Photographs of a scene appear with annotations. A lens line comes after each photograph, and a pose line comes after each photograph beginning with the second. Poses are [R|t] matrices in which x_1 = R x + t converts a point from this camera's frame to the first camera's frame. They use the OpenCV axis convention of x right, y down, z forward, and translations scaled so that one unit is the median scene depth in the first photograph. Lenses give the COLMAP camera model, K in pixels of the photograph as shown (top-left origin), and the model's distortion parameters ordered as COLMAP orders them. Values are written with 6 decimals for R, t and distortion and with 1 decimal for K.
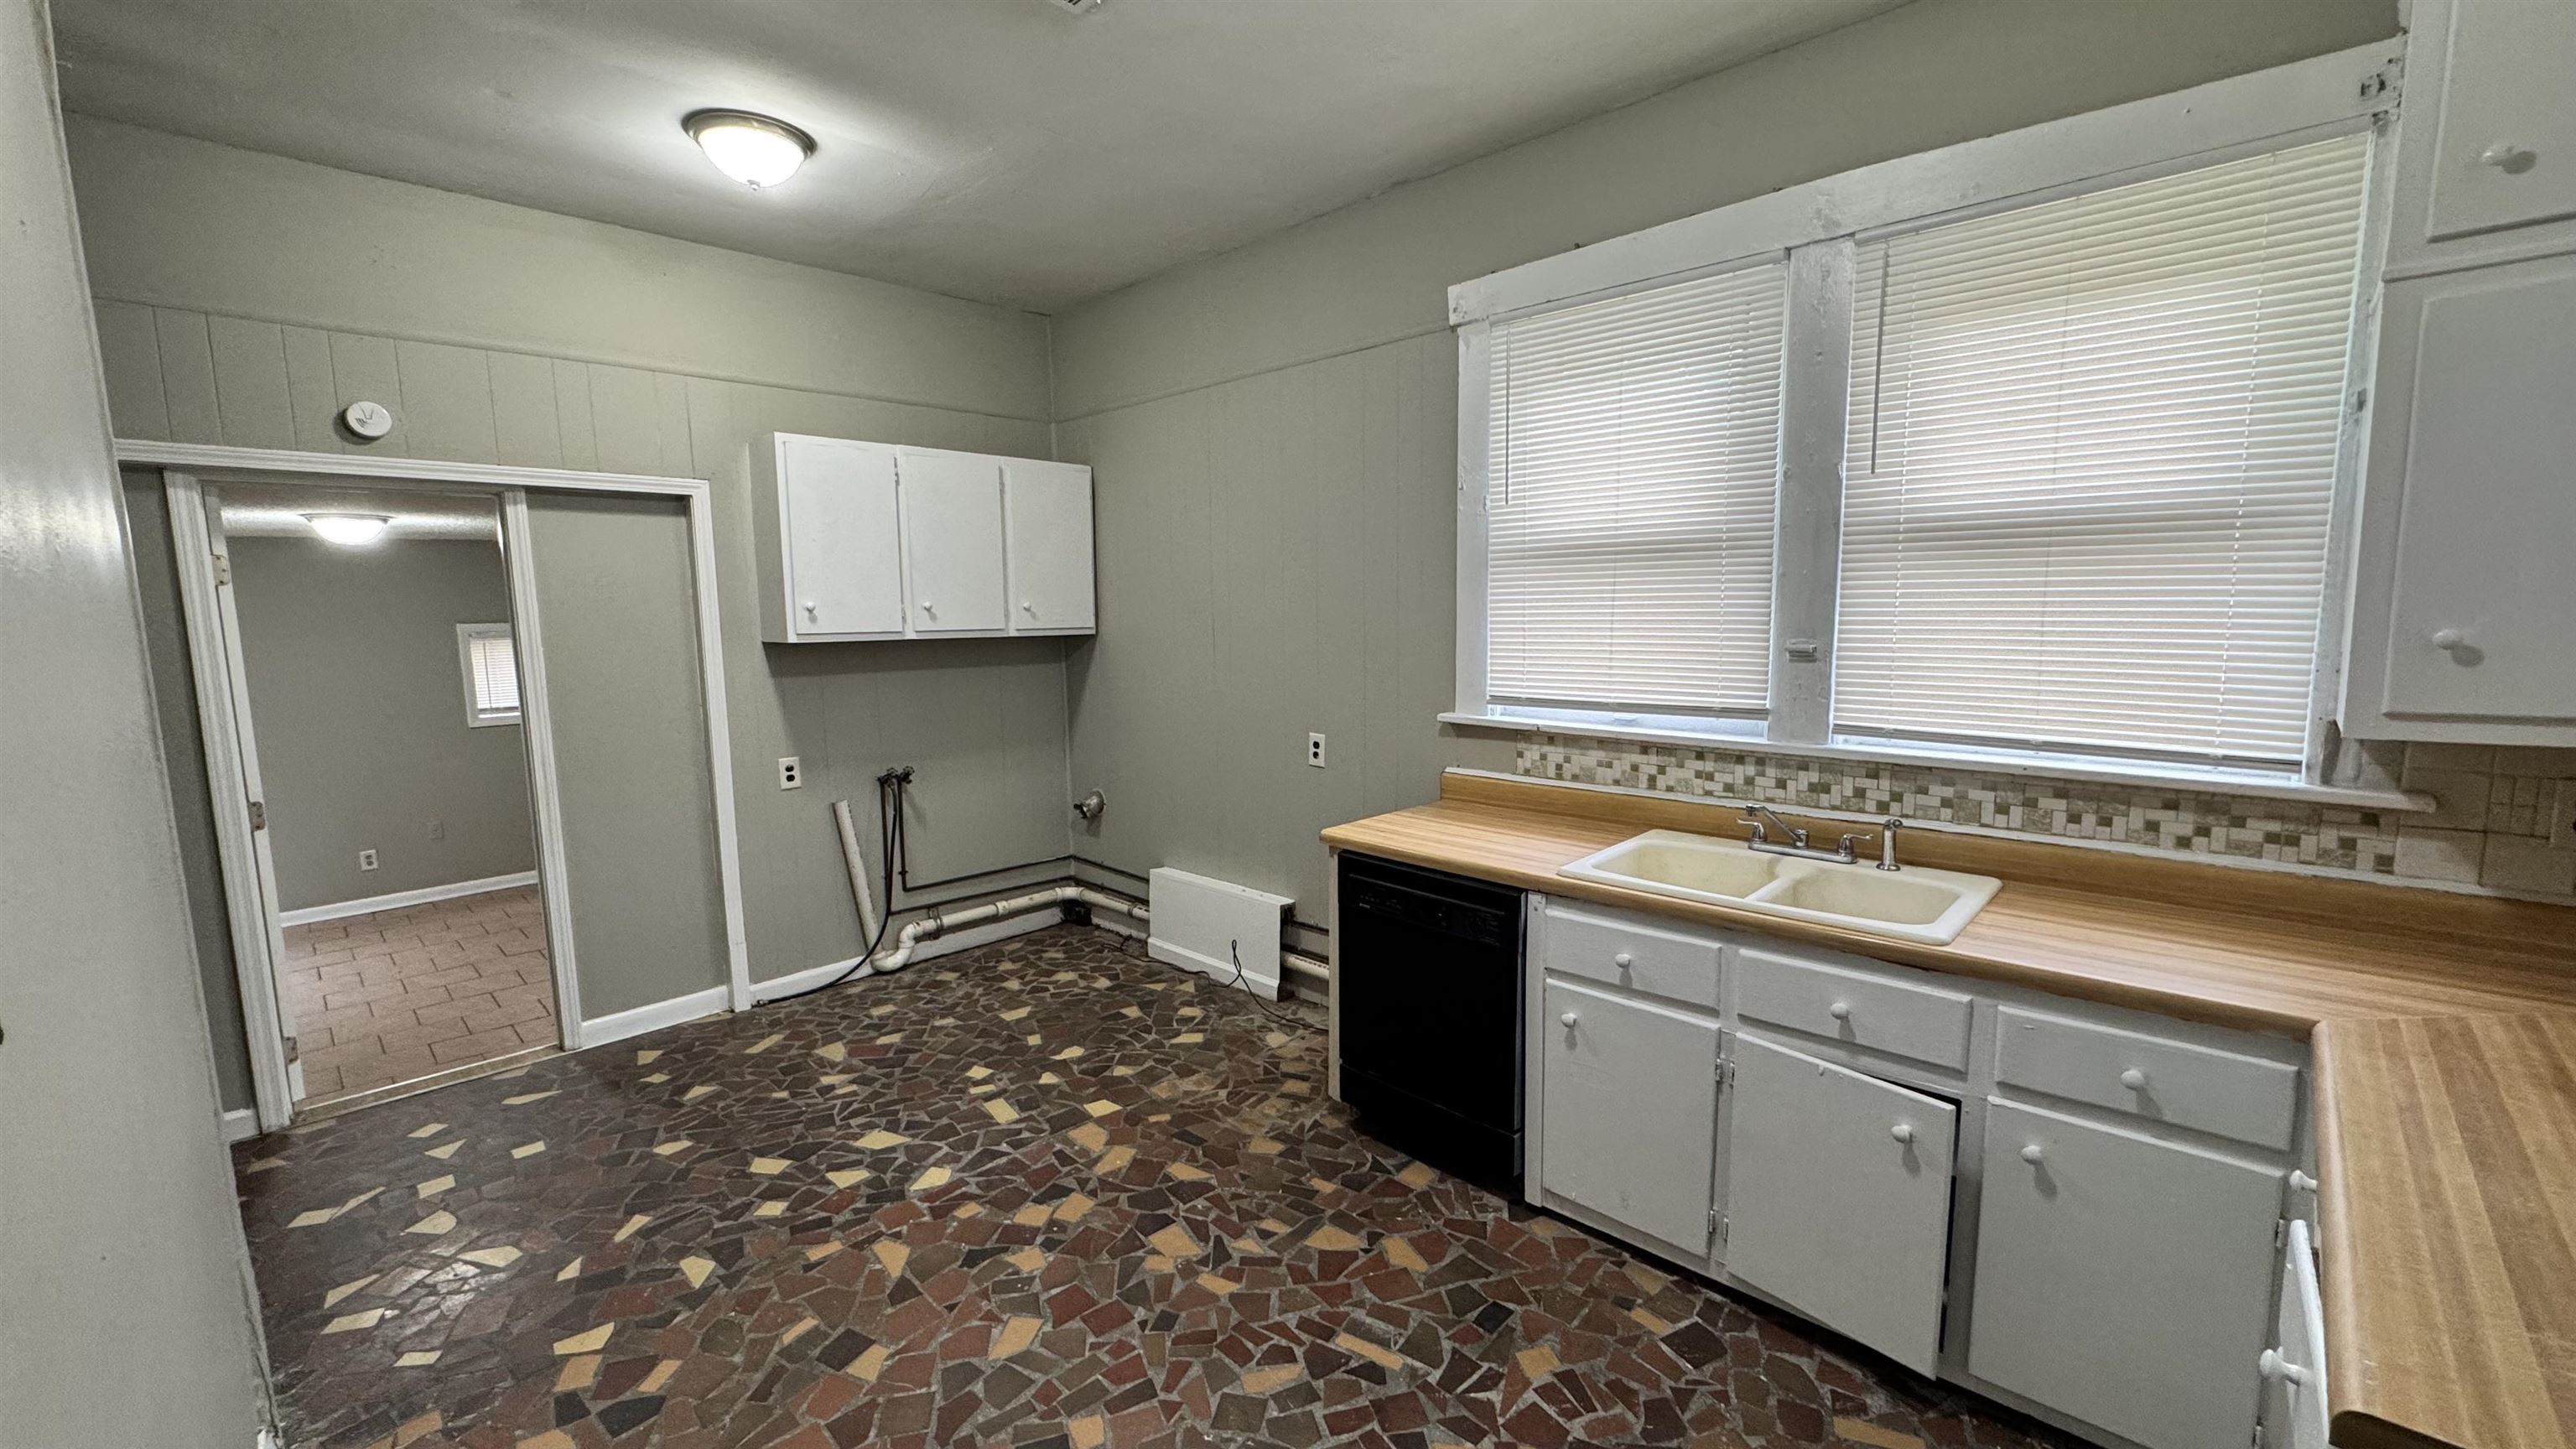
lens RADIAL K [[1024.8, 0, 1291.2], [0, 1024.8, 732.5], [0, 0, 1]] dist [-0.000957, 0.000316]
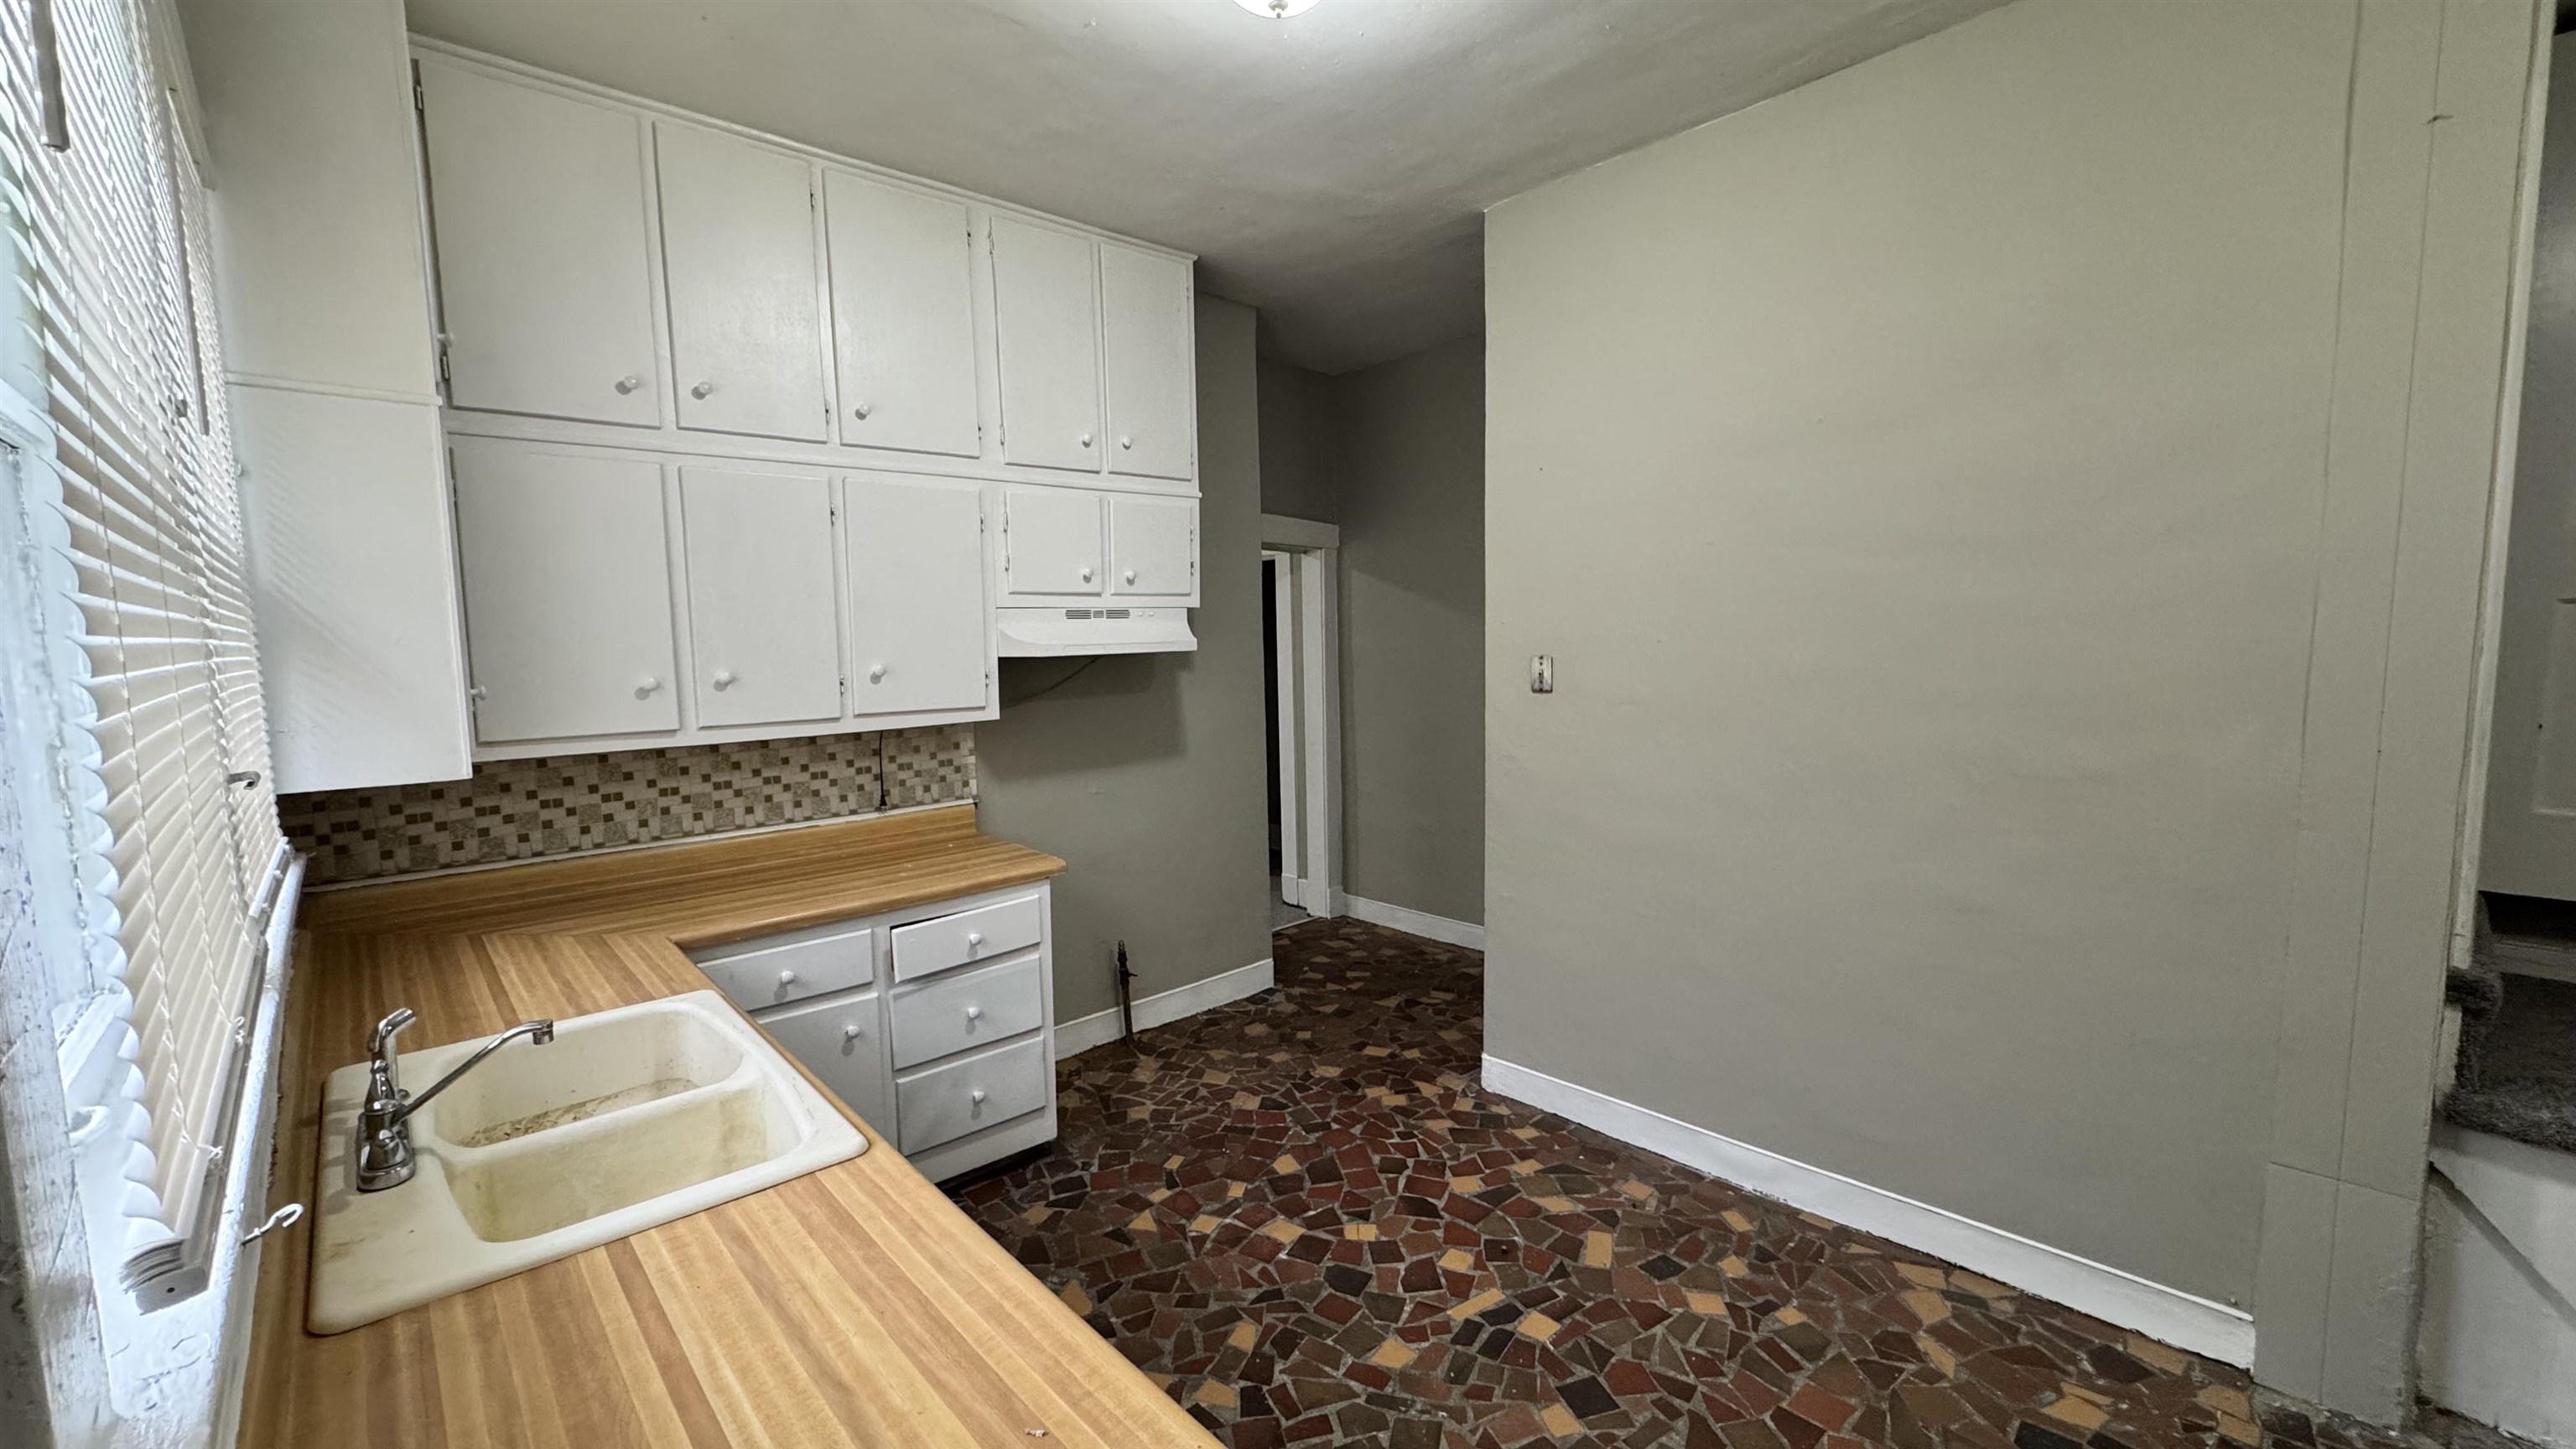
lens RADIAL K [[1024.8, 0, 1291.2], [0, 1024.8, 732.5], [0, 0, 1]] dist [-0.000957, 0.000316]
pose [[-0.997498, 0.028091, 0.064866, -0.009361], [0.042077, 0.973324, 0.225541, -0.185408], [-0.056800, 0.227707, -0.972072, 1.400614]]
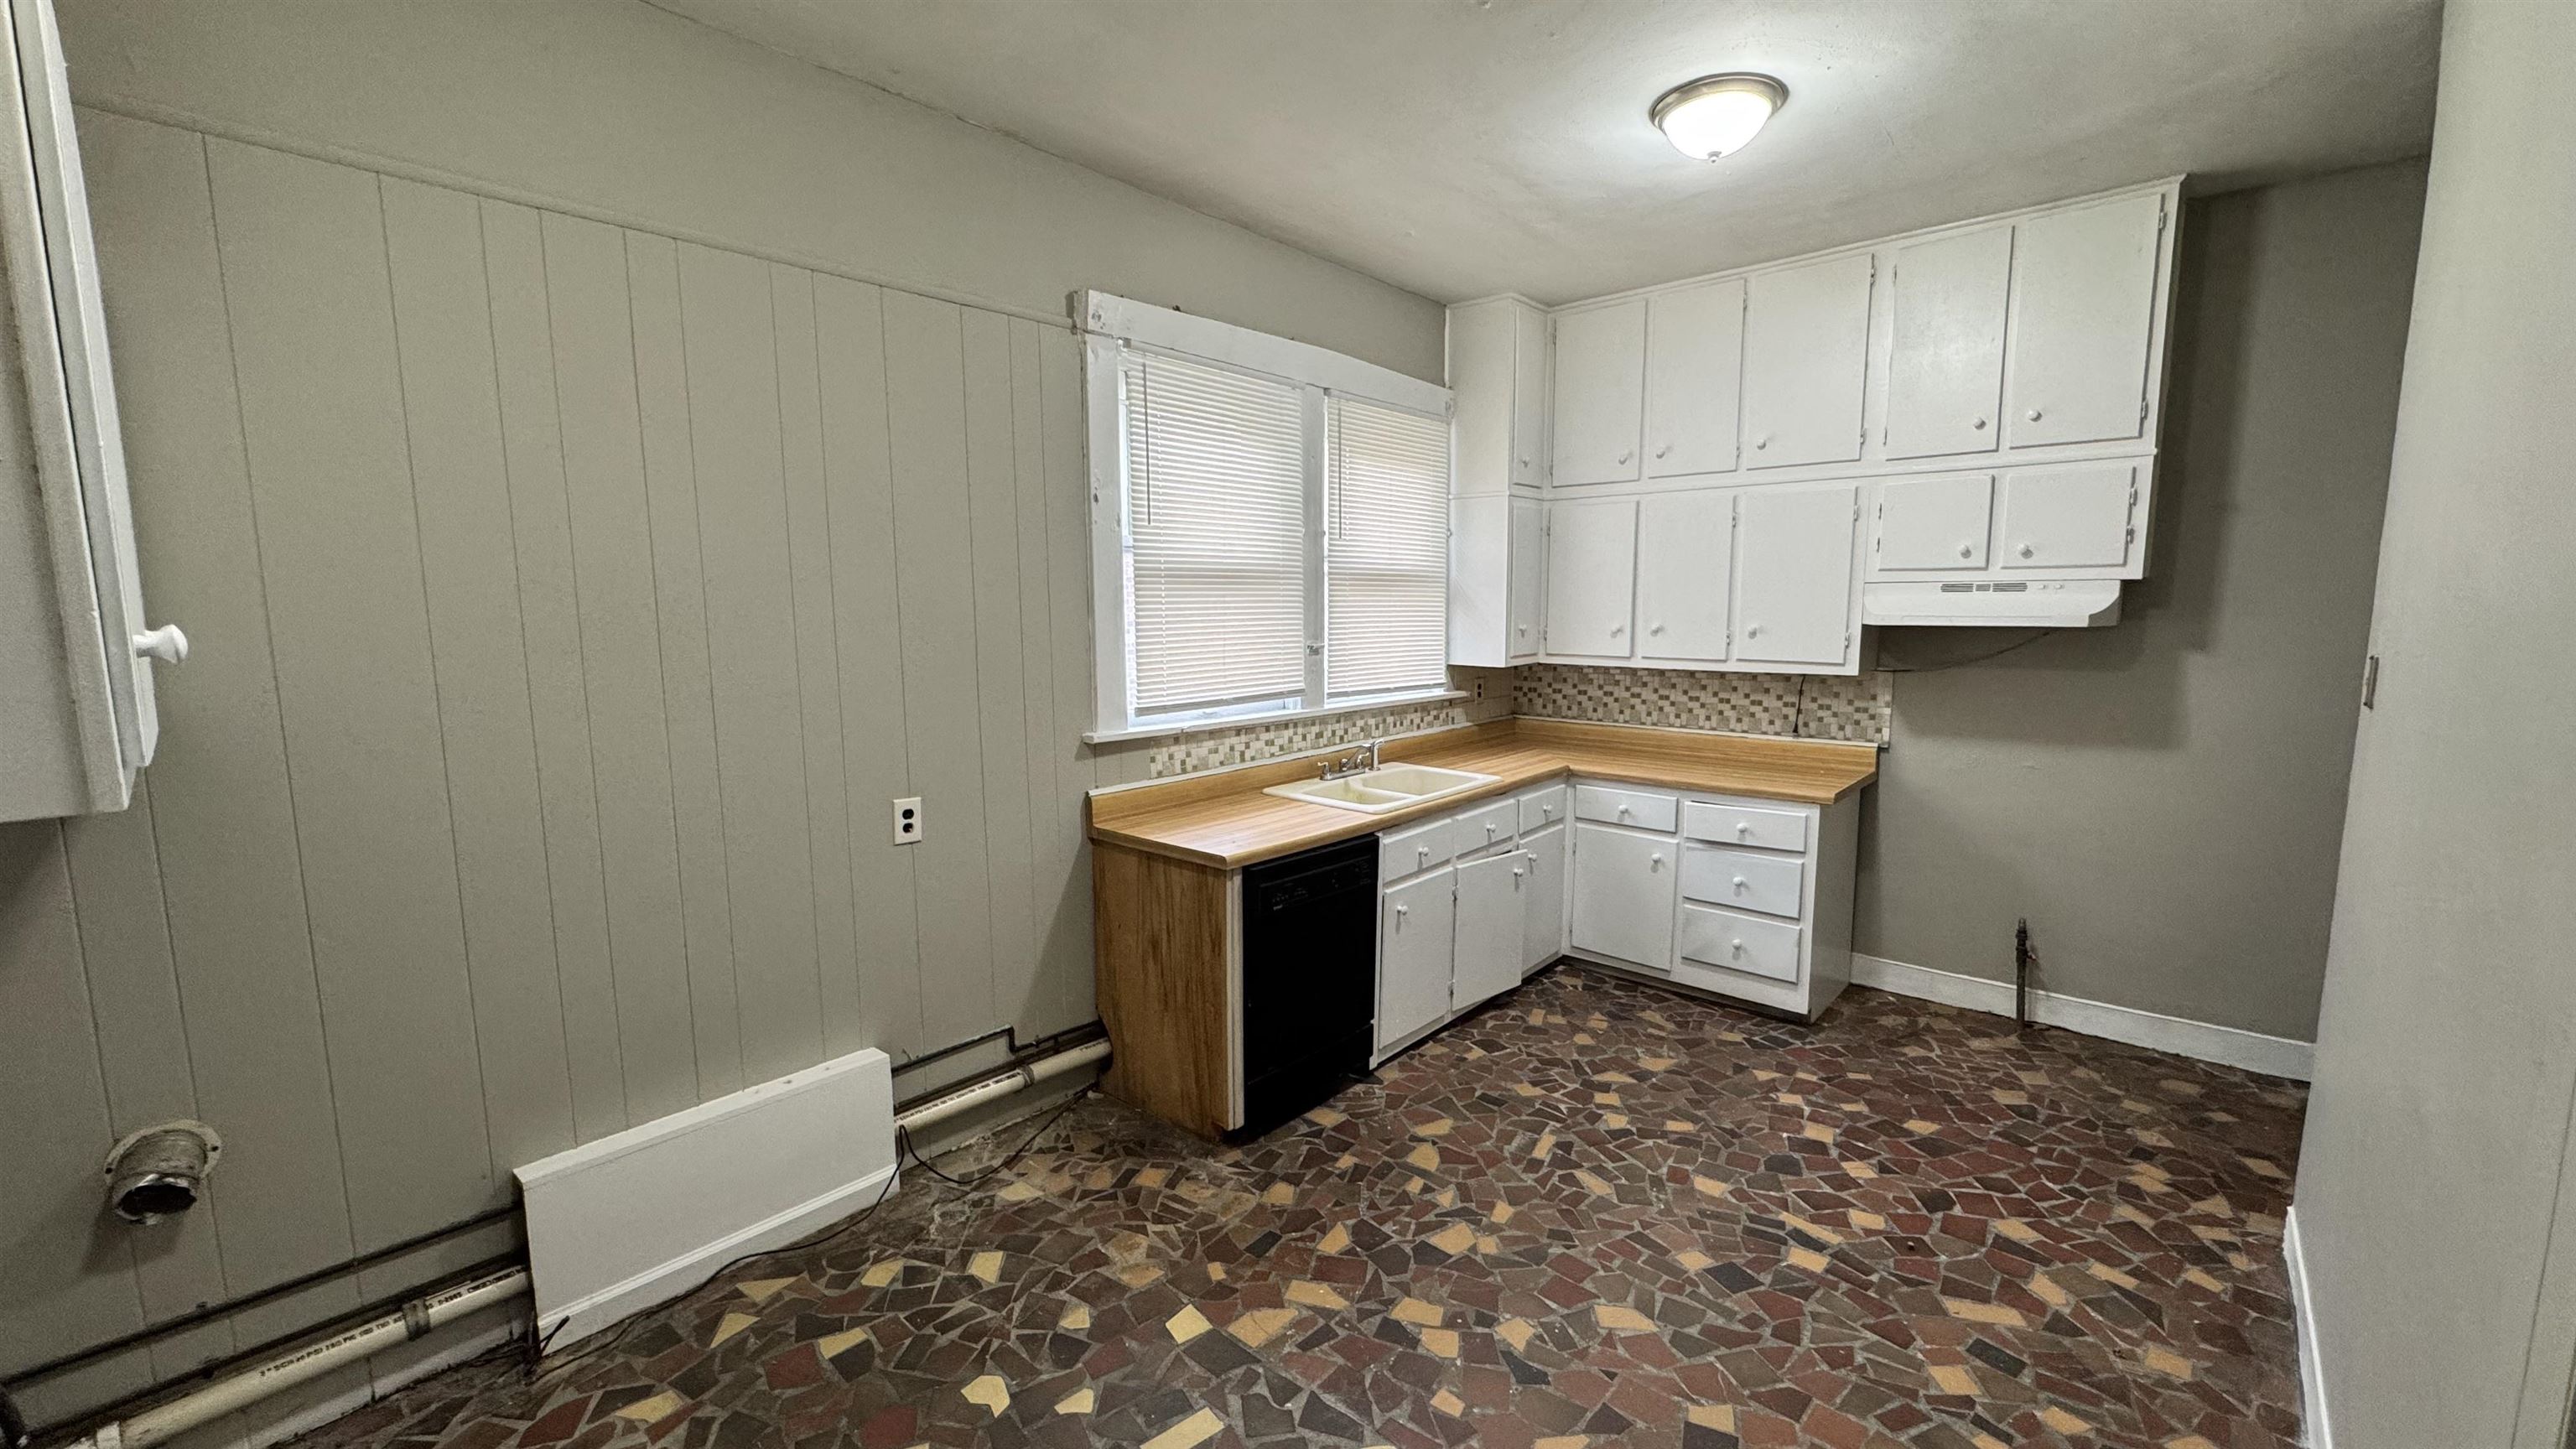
lens RADIAL K [[1024.8, 0, 1291.2], [0, 1024.8, 732.5], [0, 0, 1]] dist [-0.000957, 0.000316]
pose [[-0.039798, -0.113292, 0.992764, -1.031441], [0.131443, 0.984324, 0.117598, -0.139019], [-0.990525, 0.135172, -0.024283, 1.079436]]
